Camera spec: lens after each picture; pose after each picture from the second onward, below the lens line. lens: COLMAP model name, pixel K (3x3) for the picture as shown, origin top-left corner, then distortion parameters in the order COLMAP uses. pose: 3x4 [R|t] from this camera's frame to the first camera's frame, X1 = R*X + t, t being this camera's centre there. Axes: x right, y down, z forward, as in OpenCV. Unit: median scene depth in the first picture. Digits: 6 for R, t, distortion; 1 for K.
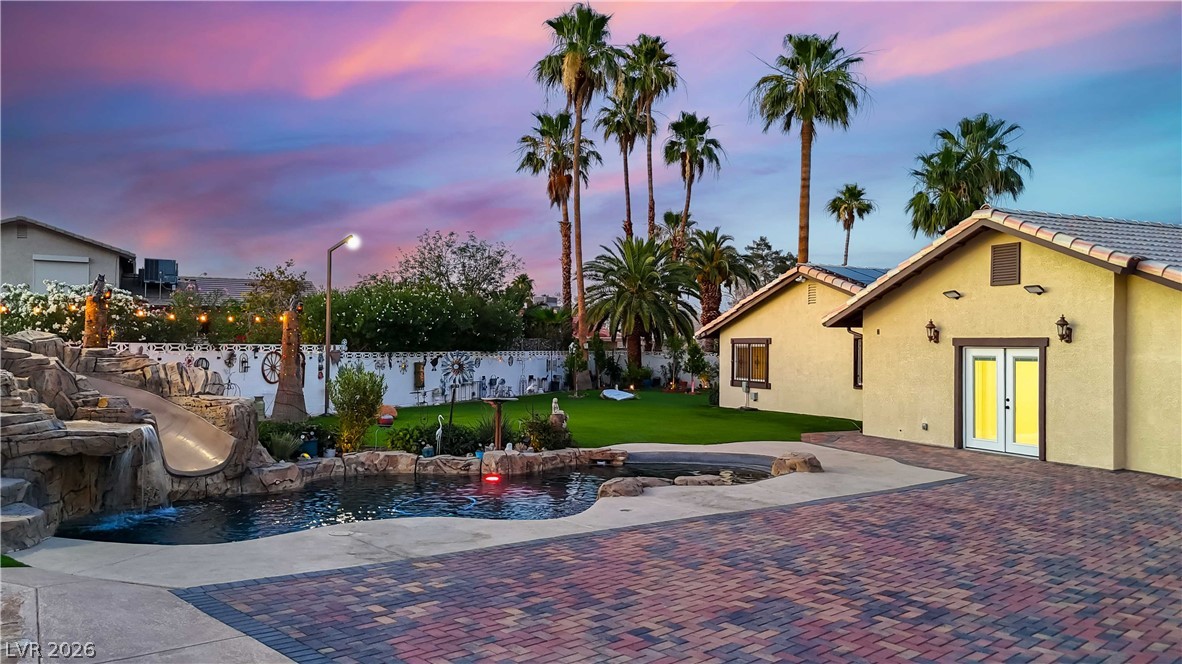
lens RADIAL K [[888.2, 0, 591.0], [0, 888.2, 332.0], [0, 0, 1]] dist [0.078262, -0.077270]
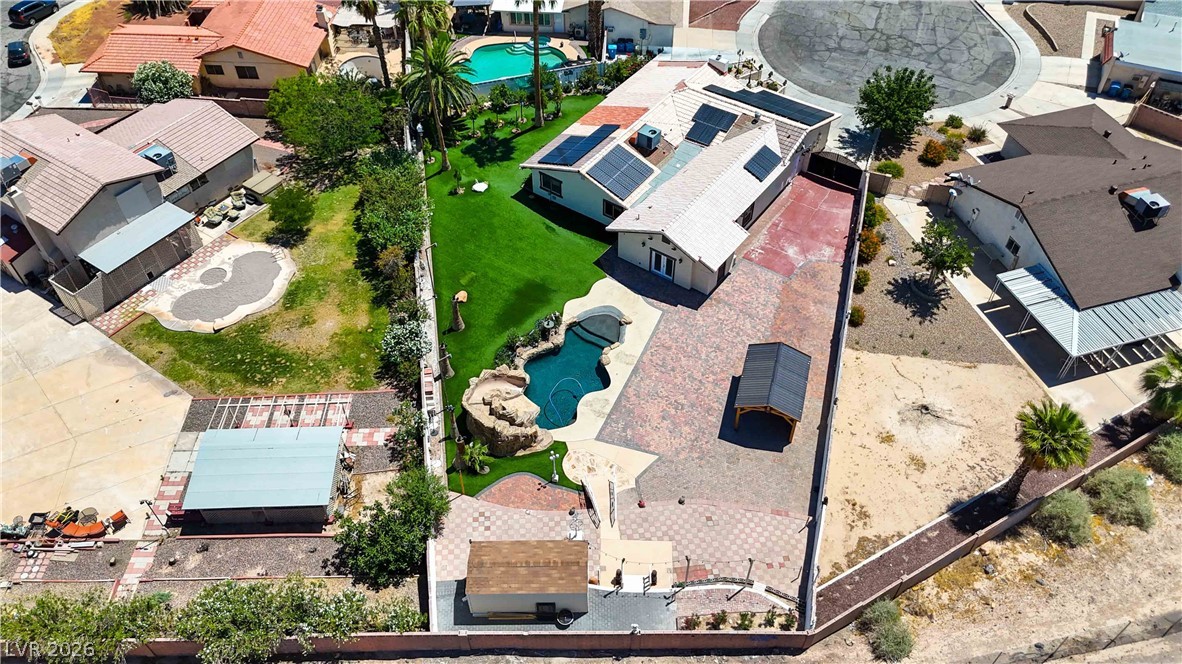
lens RADIAL K [[888.2, 0, 591.0], [0, 888.2, 332.0], [0, 0, 1]] dist [0.078262, -0.077270]
pose [[0.868773, -0.367353, 0.332093, -1.225370], [0.004942, 0.677007, 0.735960, -2.693037], [-0.495186, -0.637741, 0.589980, -1.288934]]
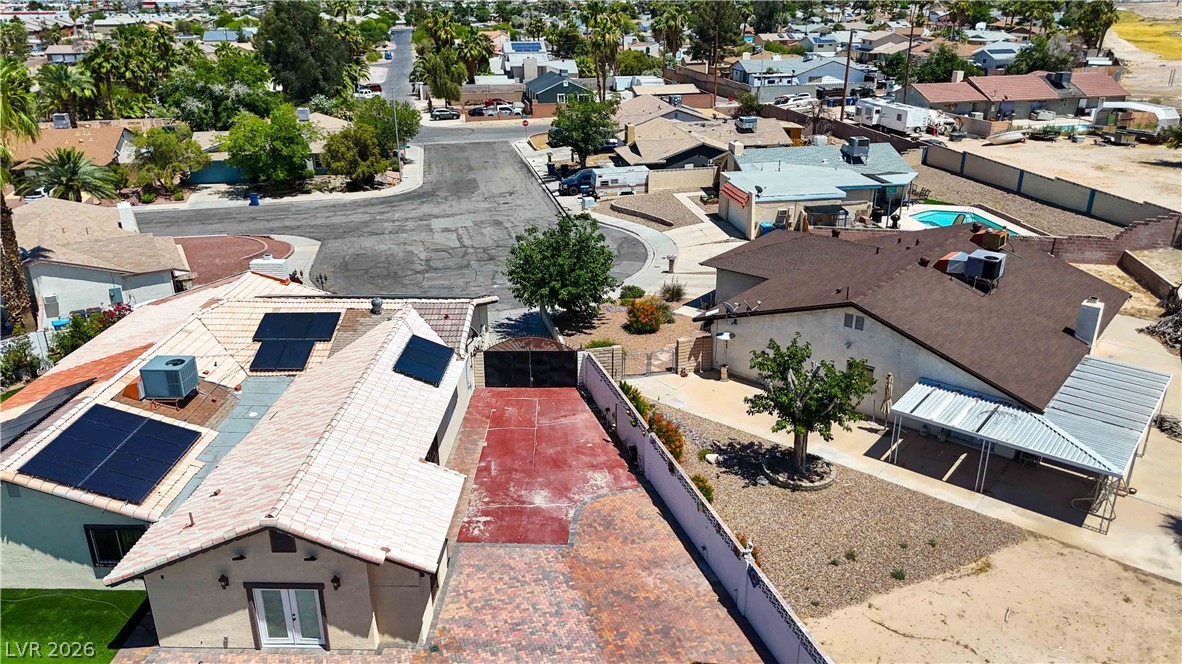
lens RADIAL K [[875.5, 0, 592.4], [0, 875.5, 335.1], [0, 0, 1]] dist [0.075566, -0.075236]
pose [[0.447489, -0.348446, 0.823614, -0.375773], [-0.005894, 0.919801, 0.392342, -1.008761], [-0.894270, -0.180423, 0.409547, 0.086390]]
